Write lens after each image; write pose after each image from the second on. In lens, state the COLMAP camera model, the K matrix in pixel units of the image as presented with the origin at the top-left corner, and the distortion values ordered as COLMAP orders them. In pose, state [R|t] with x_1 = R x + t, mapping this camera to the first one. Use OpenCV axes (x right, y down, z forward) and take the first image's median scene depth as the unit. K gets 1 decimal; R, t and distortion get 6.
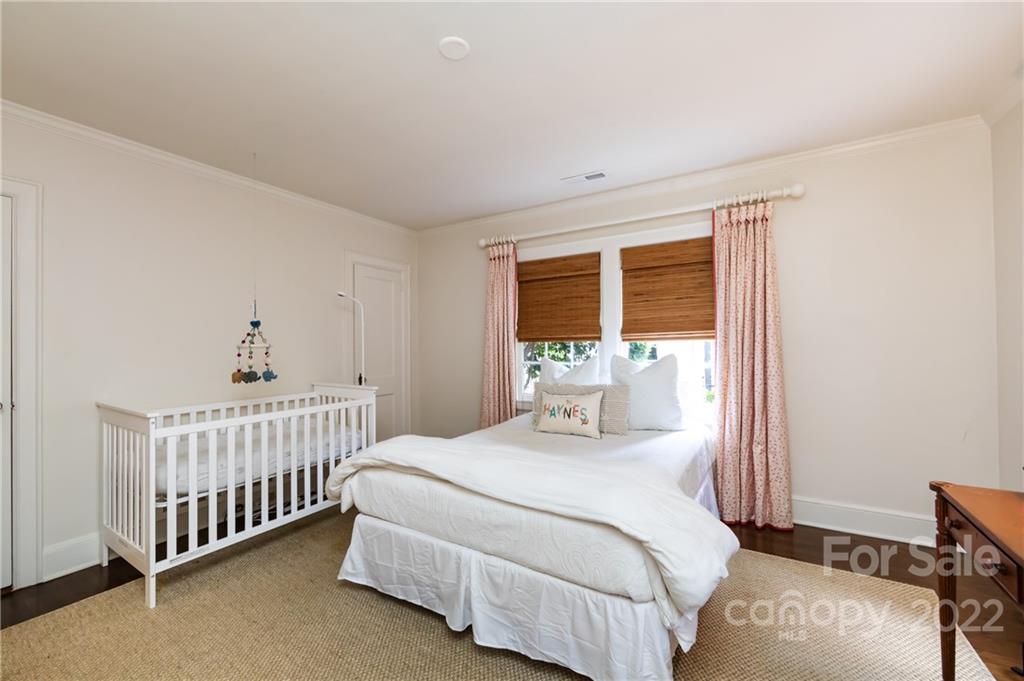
lens RADIAL K [[408.1, 0, 513.0], [0, 408.1, 340.0], [0, 0, 1]] dist [0.001102, -0.000018]
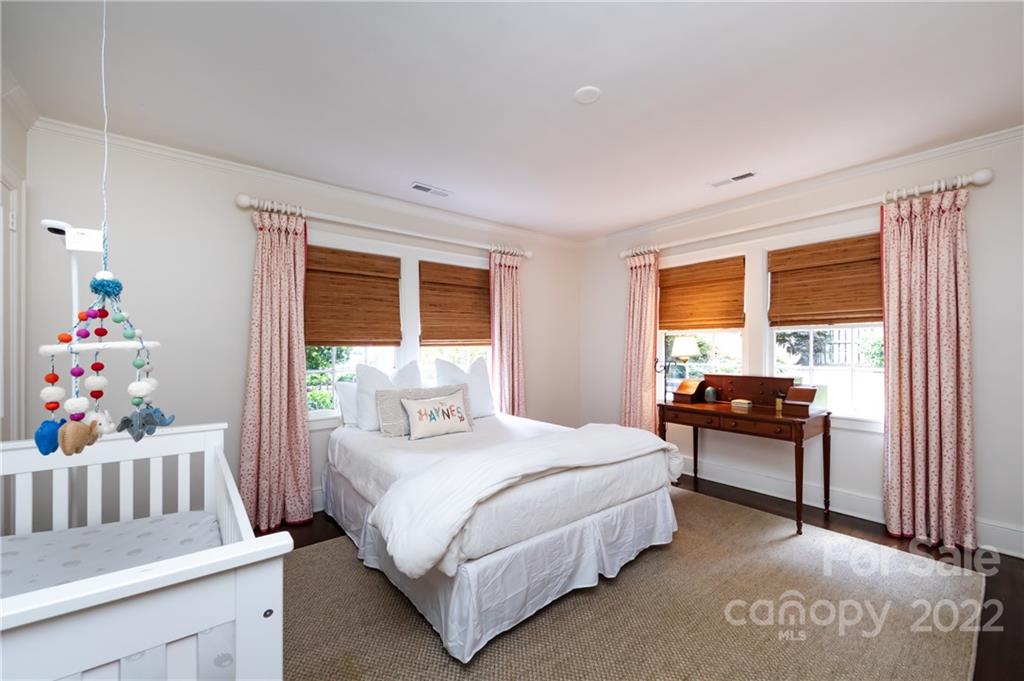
lens RADIAL K [[408.1, 0, 512.3], [0, 408.1, 346.9], [0, 0, 1]] dist [0.001102, -0.000018]
pose [[0.332521, 0.011033, 0.943031, -0.671310], [-0.009289, 0.999921, -0.008423, 0.011050], [-0.943050, -0.005959, 0.332597, 0.411060]]
